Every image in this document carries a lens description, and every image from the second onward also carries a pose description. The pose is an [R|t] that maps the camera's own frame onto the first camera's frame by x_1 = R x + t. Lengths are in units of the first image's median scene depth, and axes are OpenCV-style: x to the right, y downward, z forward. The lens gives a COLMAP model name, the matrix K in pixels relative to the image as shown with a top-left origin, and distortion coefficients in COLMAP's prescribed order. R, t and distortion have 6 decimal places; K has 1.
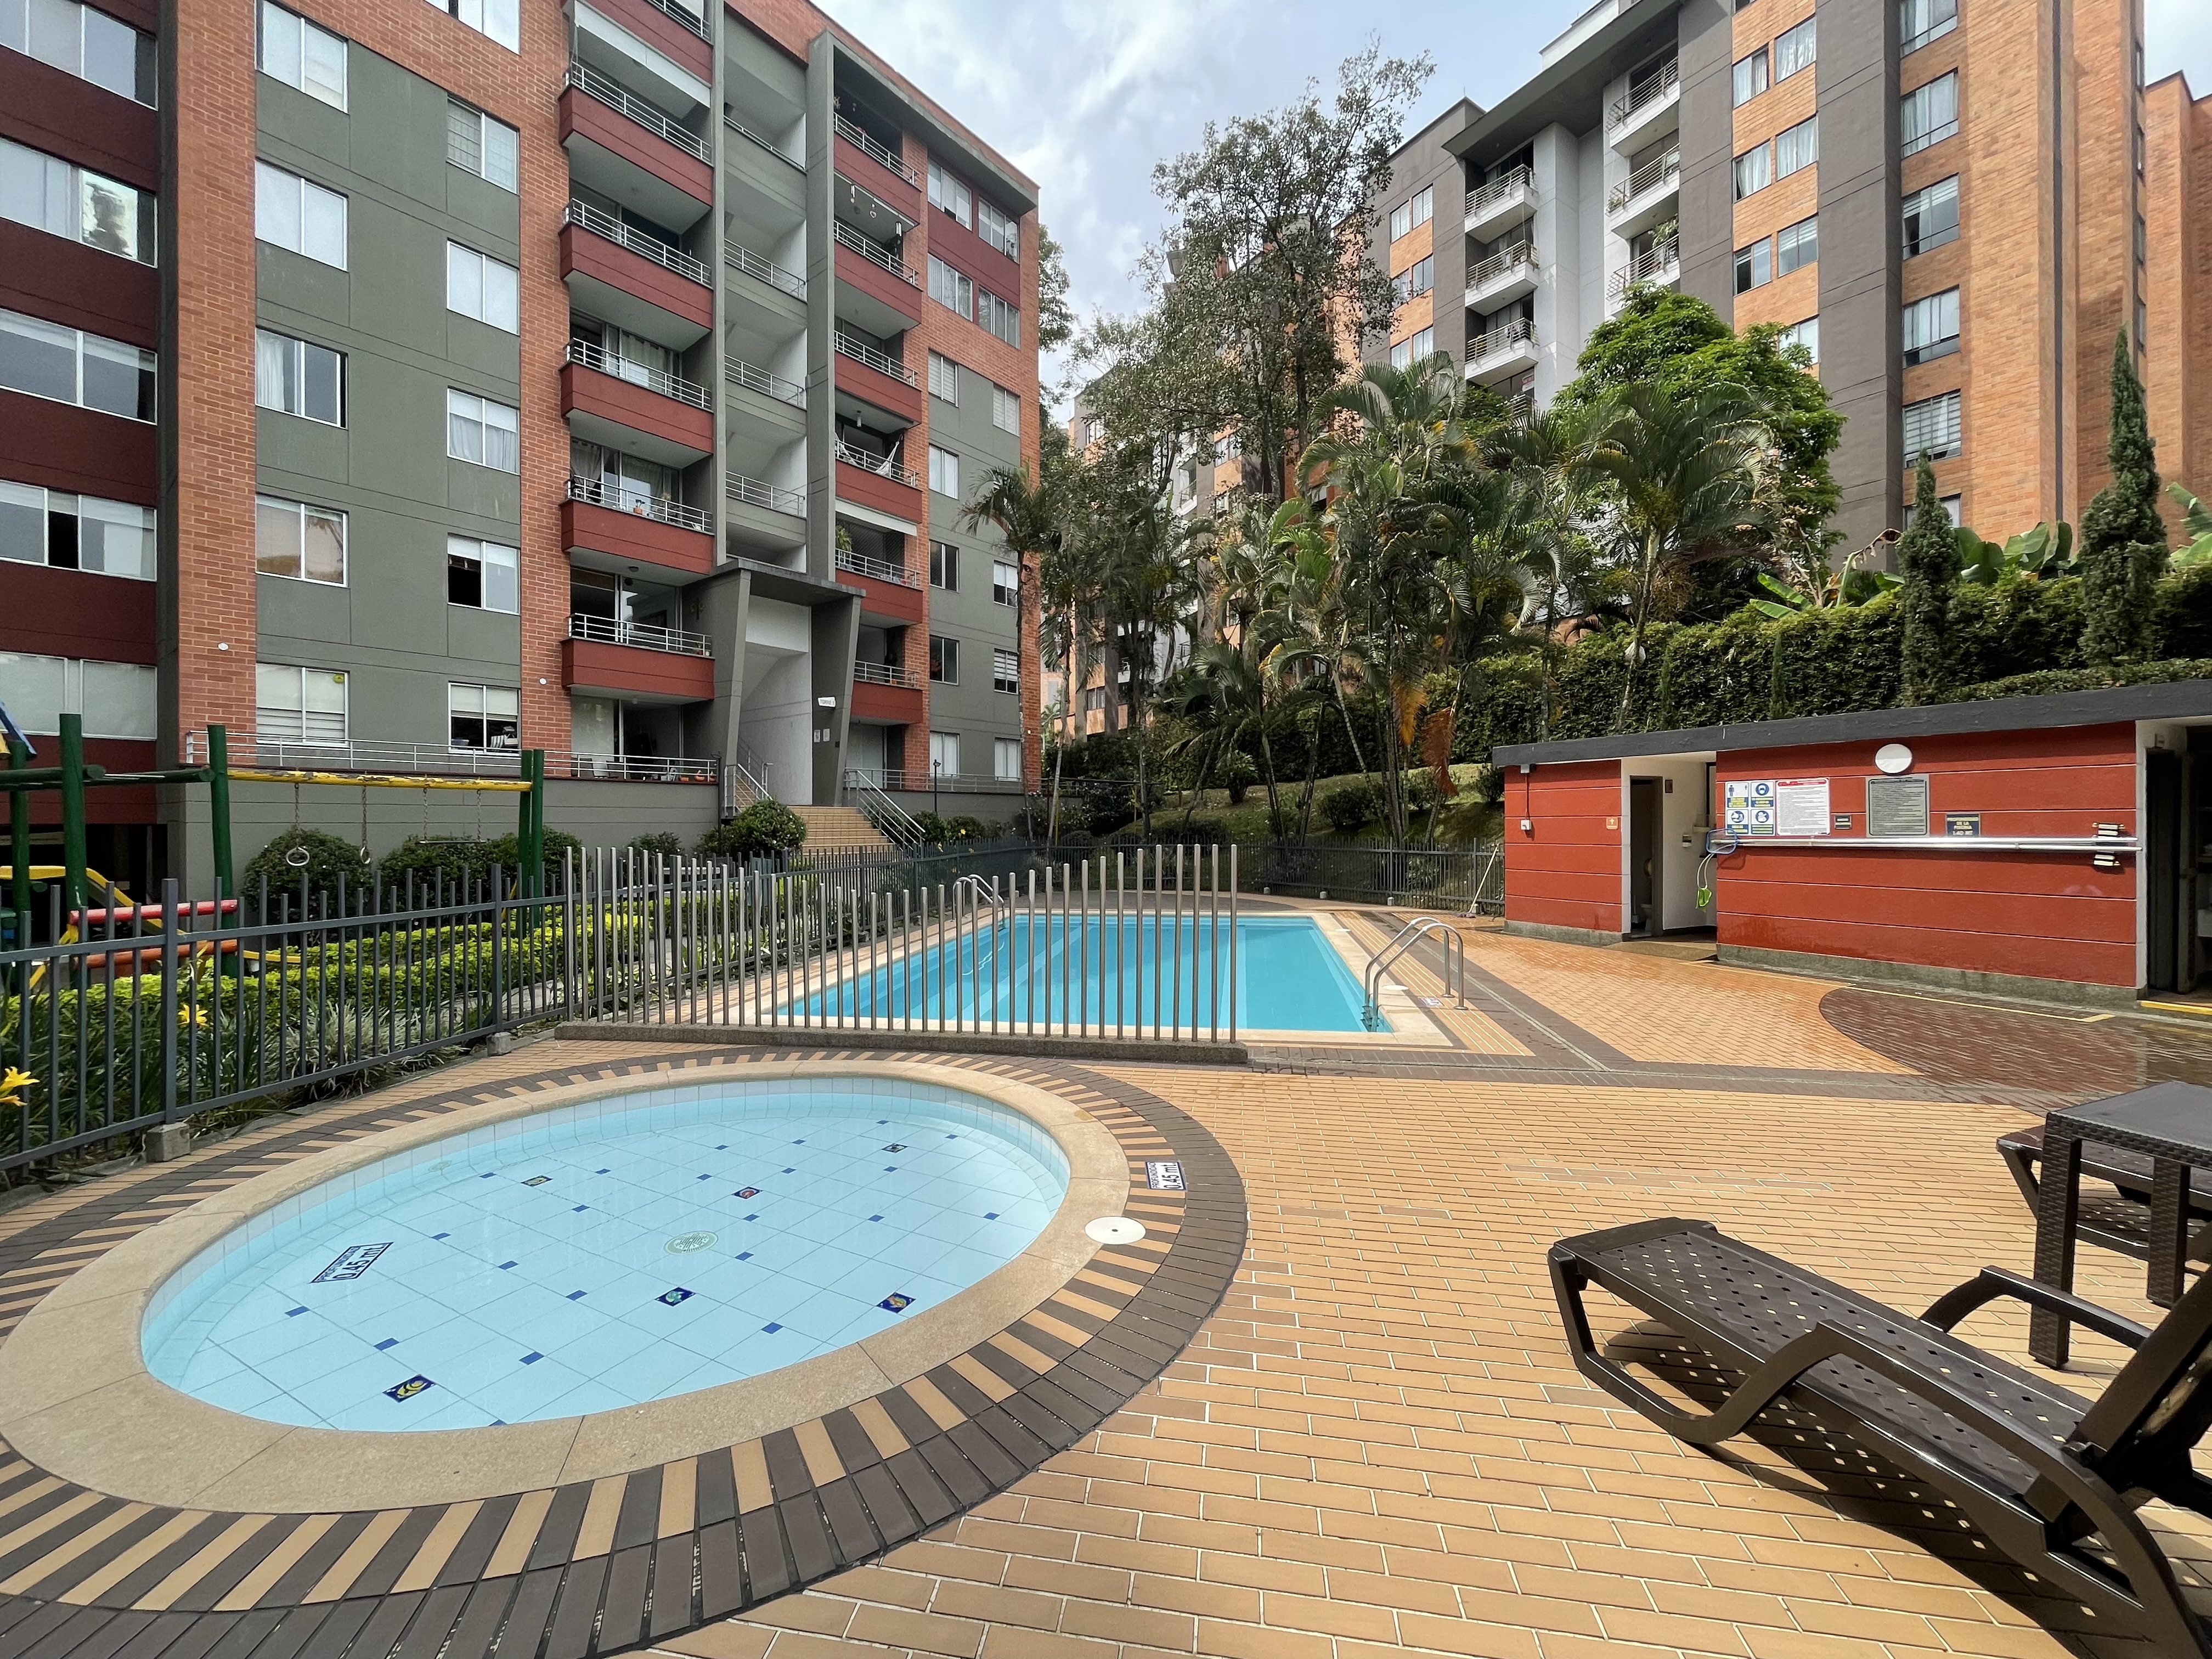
lens RADIAL K [[898.1, 0, 1107.9], [0, 898.1, 825.4], [0, 0, 1]] dist [-0.002575, -0.000322]
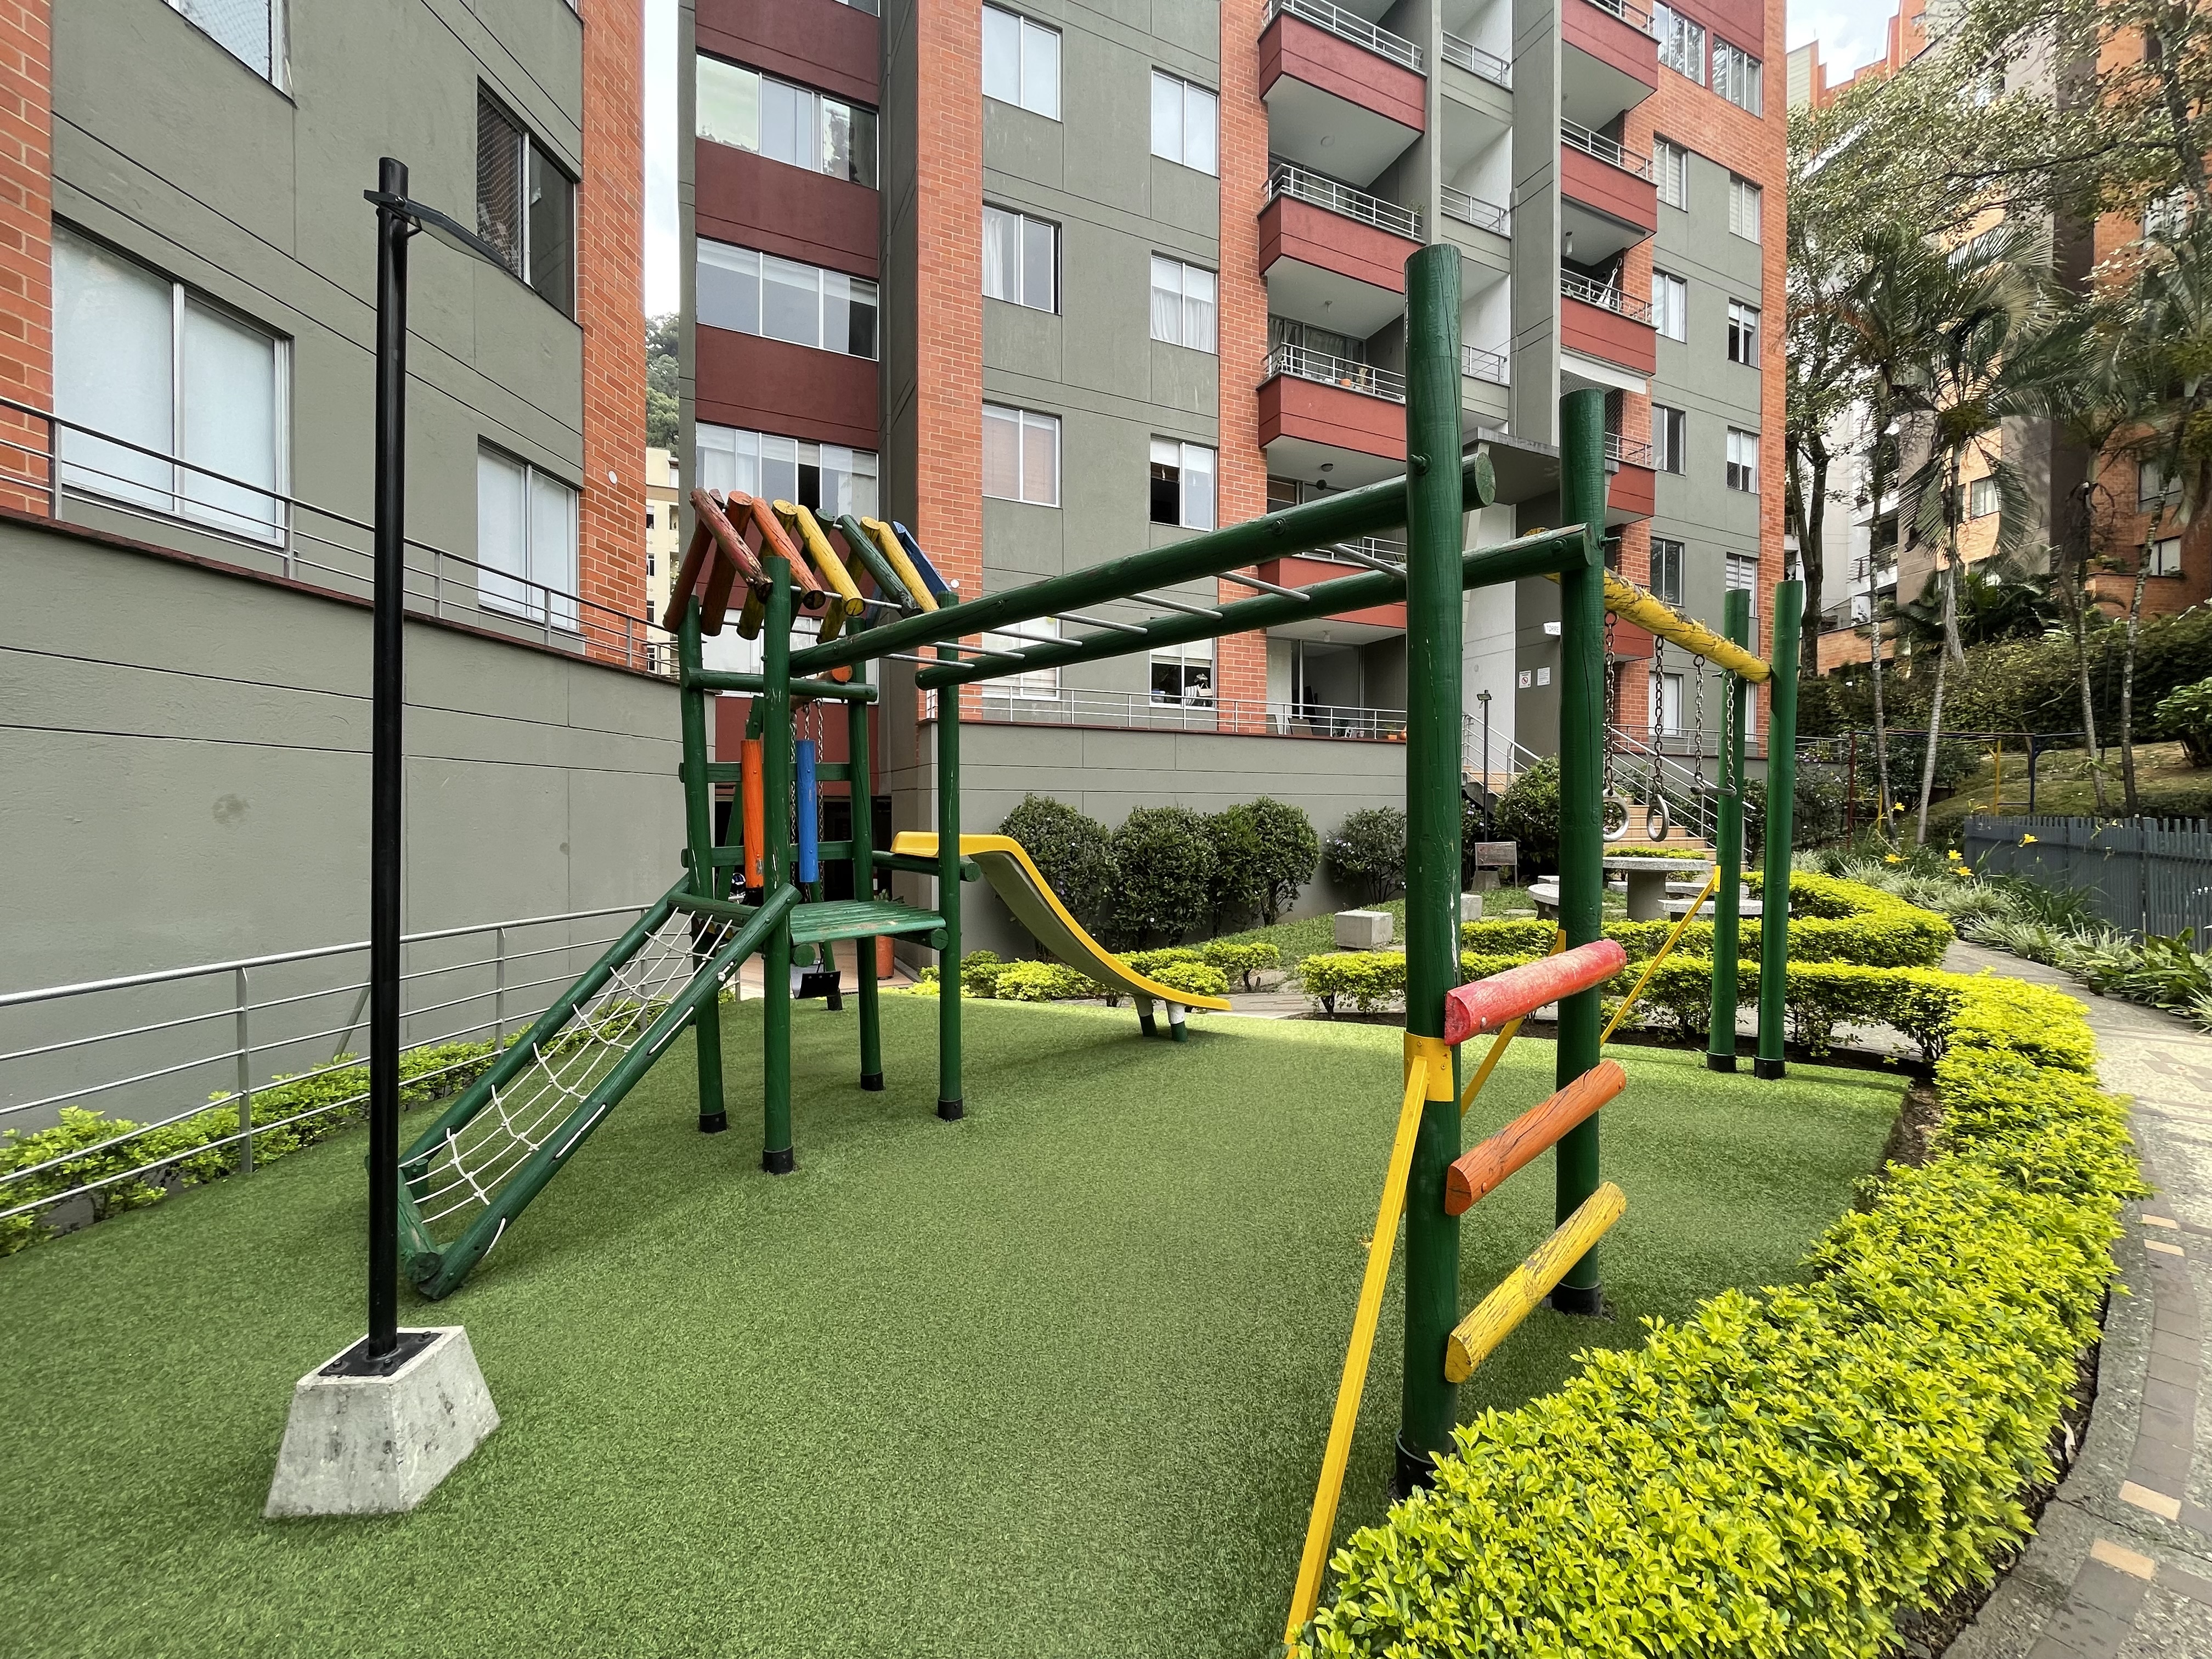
lens RADIAL K [[898.1, 0, 1101.7], [0, 898.1, 823.9], [0, 0, 1]] dist [-0.002575, -0.000322]
pose [[0.894665, 0.008712, -0.446652, -0.310887], [-0.004990, 0.999942, 0.009508, 0.013392], [0.446709, -0.006278, 0.894657, 0.192231]]
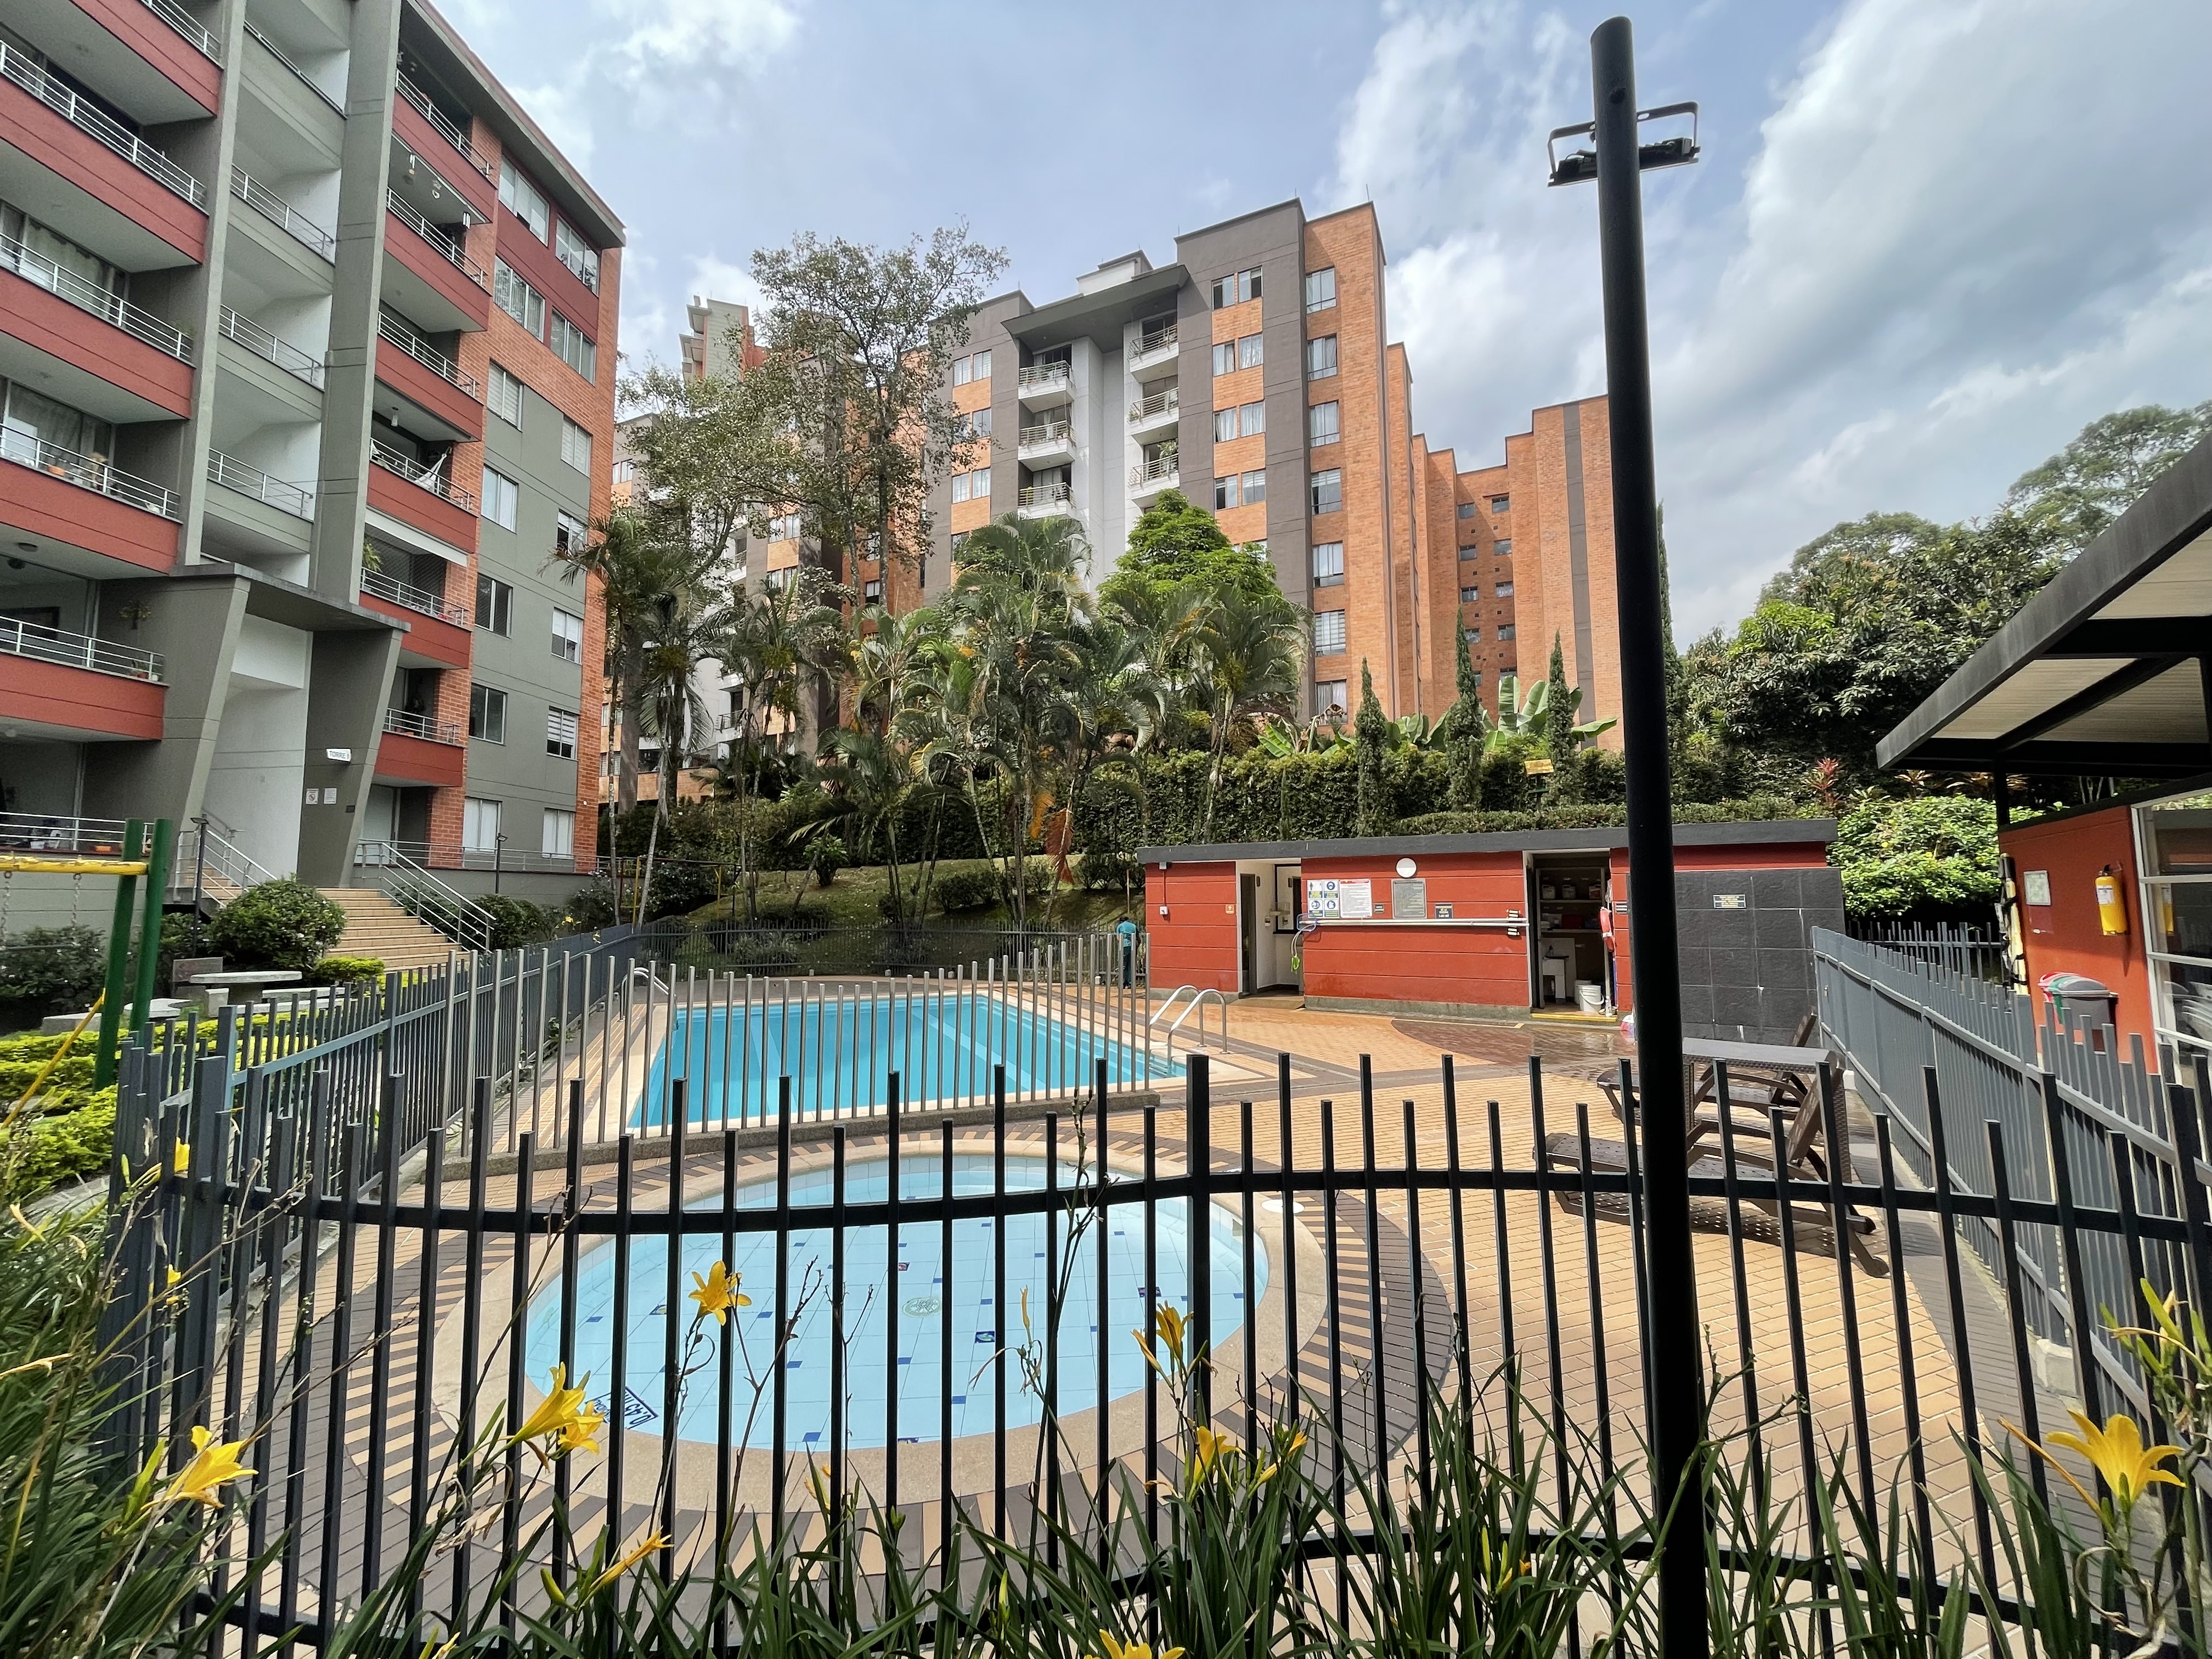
lens RADIAL K [[898.1, 0, 1106.2], [0, 898.1, 826.3], [0, 0, 1]] dist [-0.002575, -0.000322]
pose [[0.848286, 0.043469, 0.527751, -0.152374], [0.002508, 0.996284, -0.086092, -0.005364], [-0.529532, 0.074354, 0.845025, -0.016653]]
